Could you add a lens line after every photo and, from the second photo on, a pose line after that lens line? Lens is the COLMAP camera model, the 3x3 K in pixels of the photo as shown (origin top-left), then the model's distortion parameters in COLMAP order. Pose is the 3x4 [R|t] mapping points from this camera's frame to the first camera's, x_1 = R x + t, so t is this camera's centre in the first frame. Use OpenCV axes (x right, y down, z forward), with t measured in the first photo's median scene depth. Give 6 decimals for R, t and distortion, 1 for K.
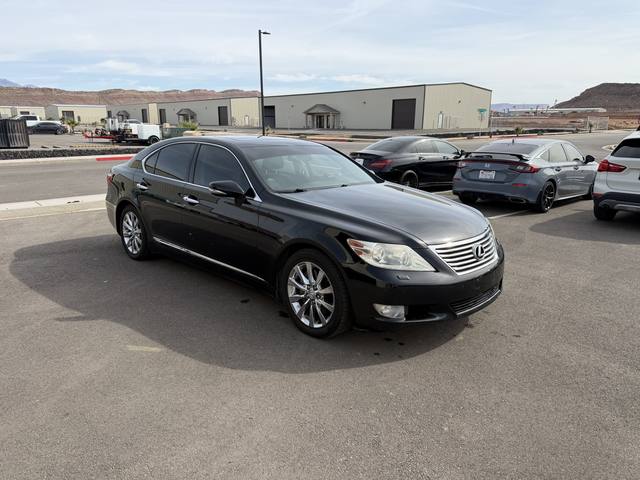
lens RADIAL K [[451.8, 0, 323.2], [0, 451.8, 240.9], [0, 0, 1]] dist [0.002462, -0.014060]
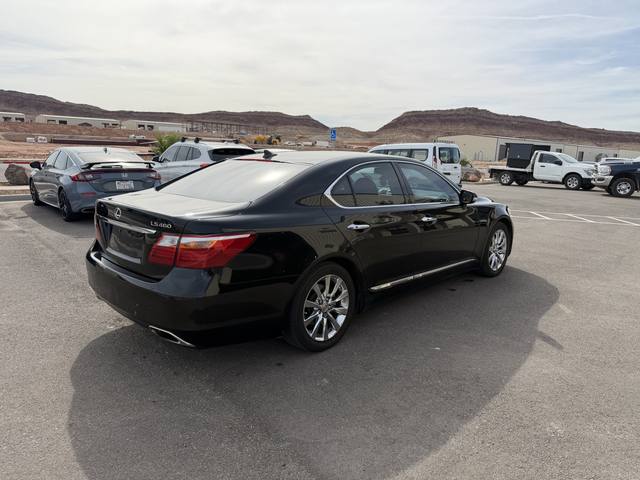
lens RADIAL K [[451.8, 0, 321.7], [0, 451.8, 239.3], [0, 0, 1]] dist [0.002462, -0.014060]
pose [[-0.000259, -0.203913, 0.978989, -1.450091], [0.206136, 0.957953, 0.199585, -0.339336], [-0.978523, 0.201857, 0.041786, 1.375585]]
